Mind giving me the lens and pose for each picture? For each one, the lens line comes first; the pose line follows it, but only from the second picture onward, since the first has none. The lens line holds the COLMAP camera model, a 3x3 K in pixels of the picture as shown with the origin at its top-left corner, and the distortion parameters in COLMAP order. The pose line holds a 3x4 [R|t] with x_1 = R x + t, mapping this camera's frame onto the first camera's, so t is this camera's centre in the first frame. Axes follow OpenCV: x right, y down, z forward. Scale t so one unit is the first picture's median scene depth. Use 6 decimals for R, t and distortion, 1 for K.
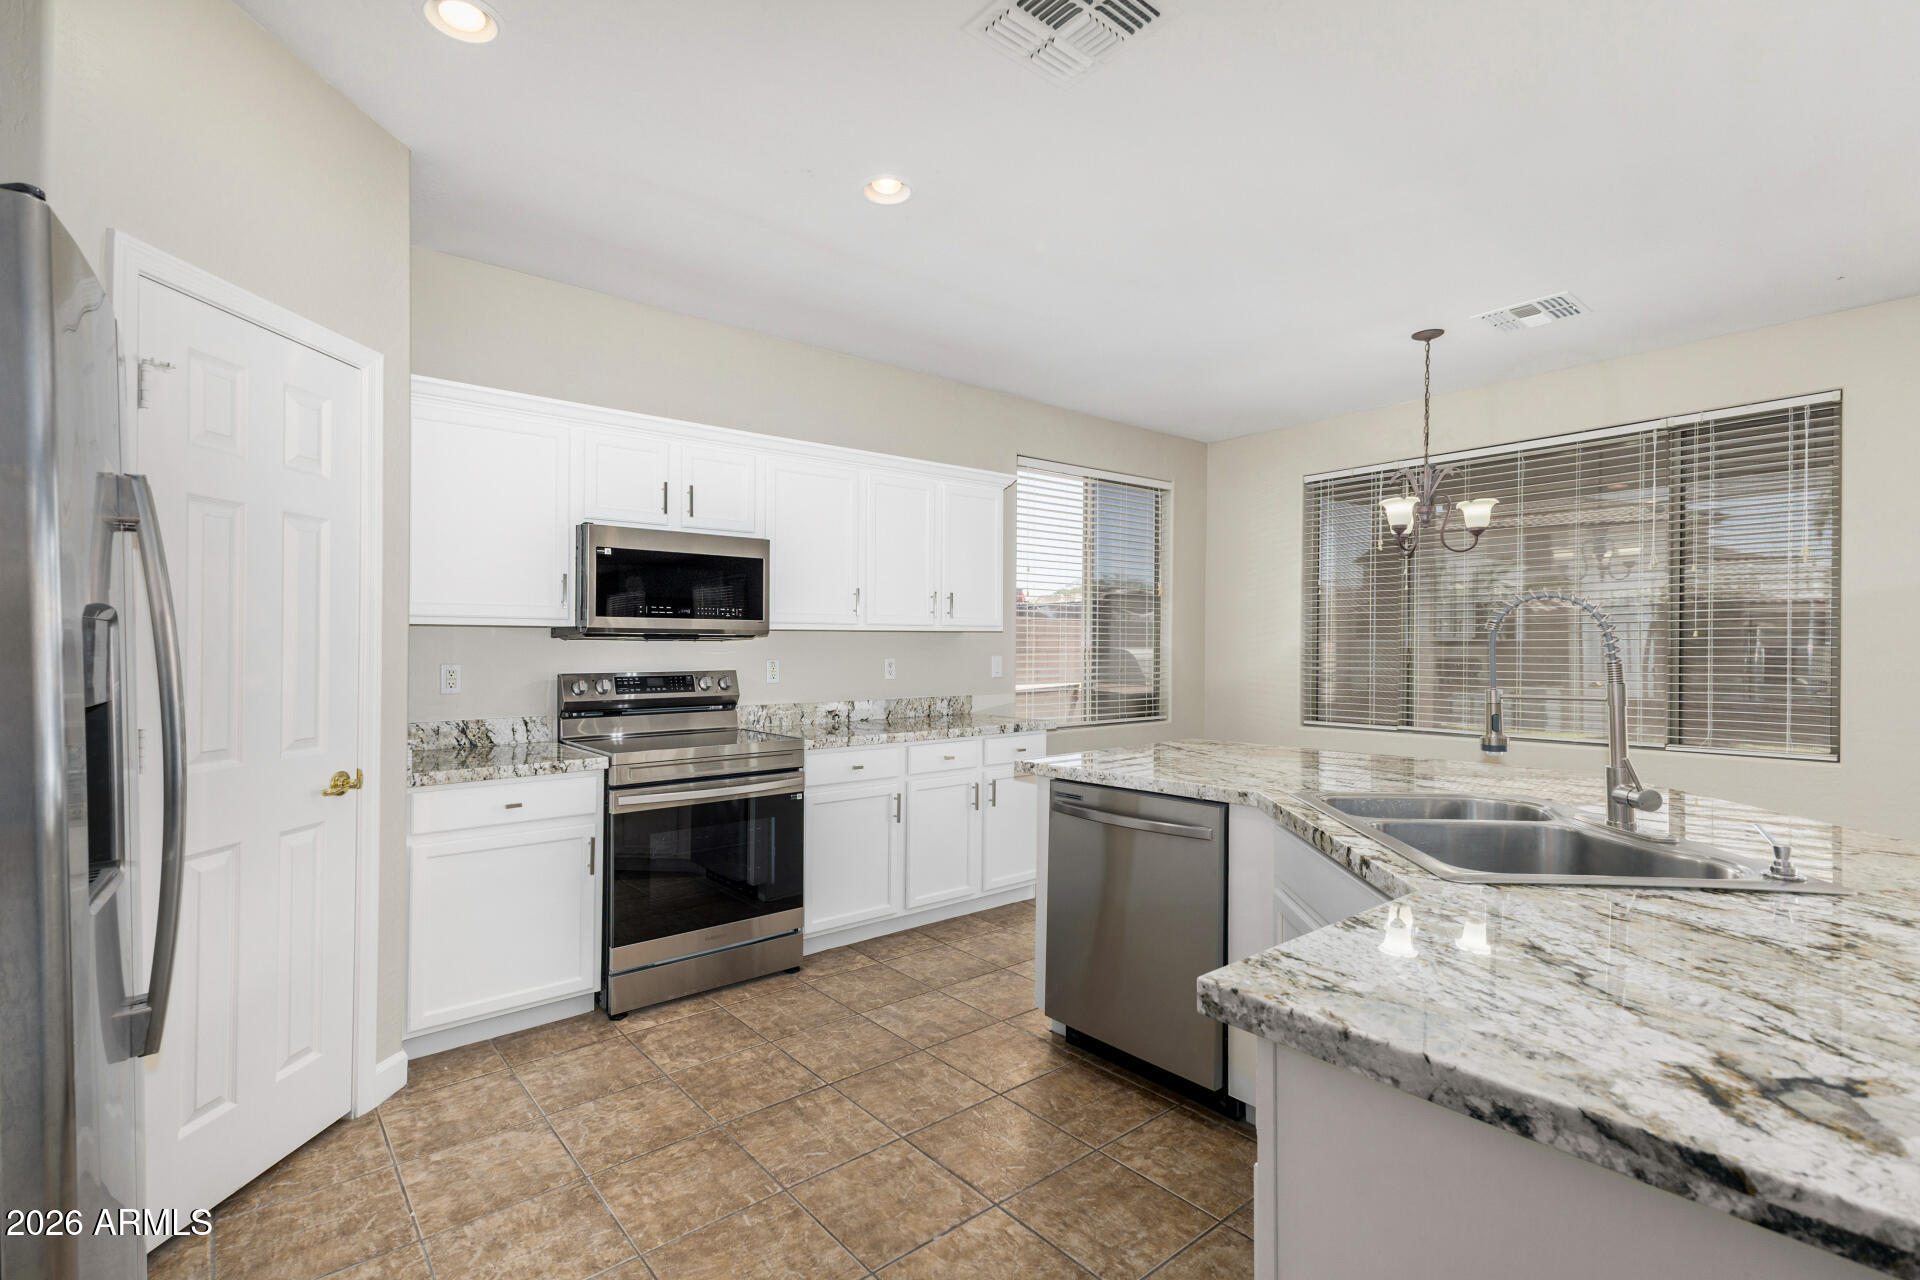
lens RADIAL K [[915.1, 0, 955.5], [0, 915.1, 649.1], [0, 0, 1]] dist [0.002809, 0.000101]
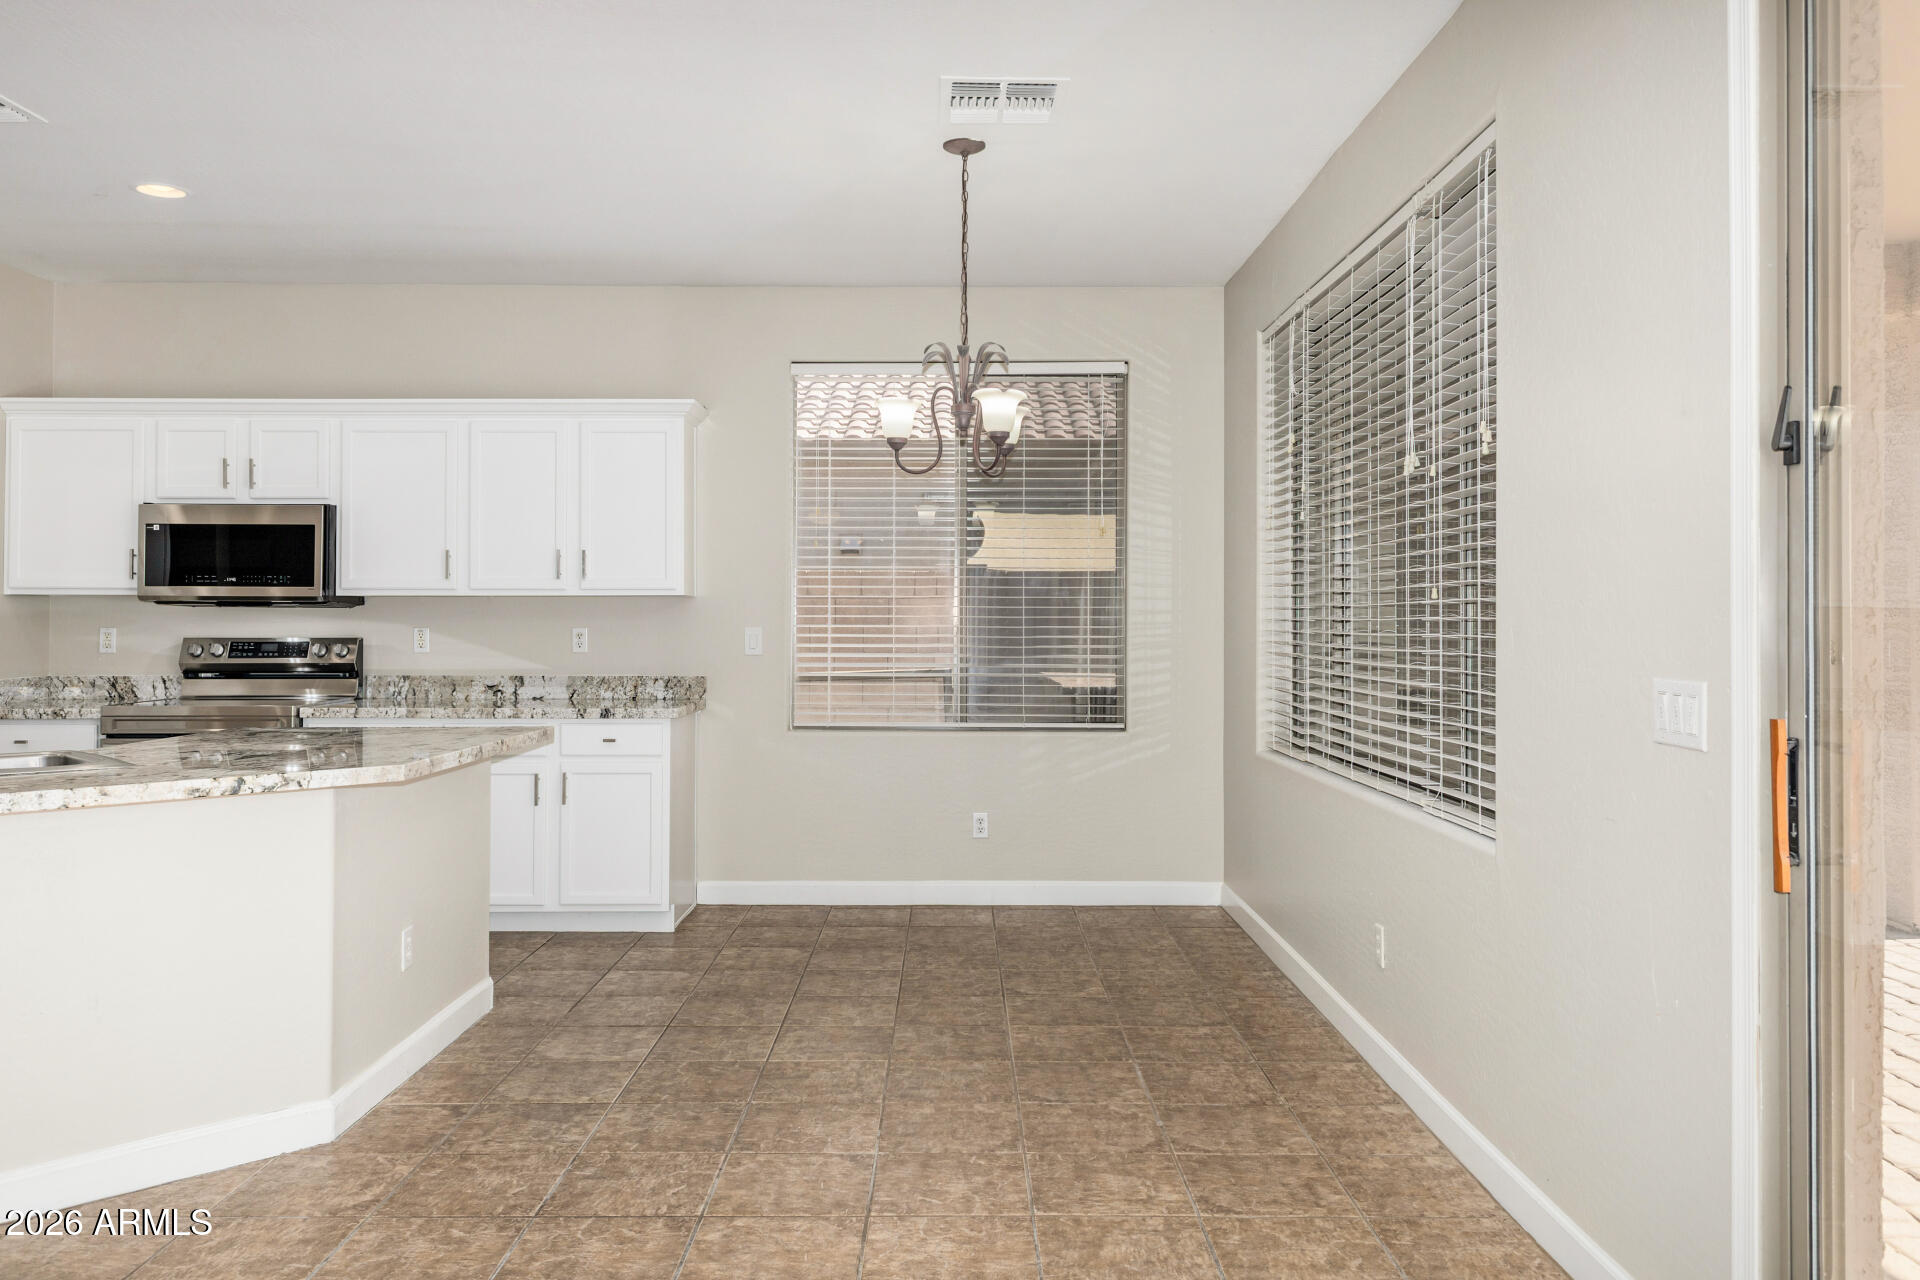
lens RADIAL K [[1569.2, 0, 959.7], [0, 1569.2, 631.2], [0, 0, 1]] dist [-0.009742, -0.002261]
pose [[0.774928, 0.009744, -0.631975, 1.430604], [-0.004570, 0.999941, 0.009814, -0.002952], [0.632033, -0.004717, 0.774927, 0.129175]]
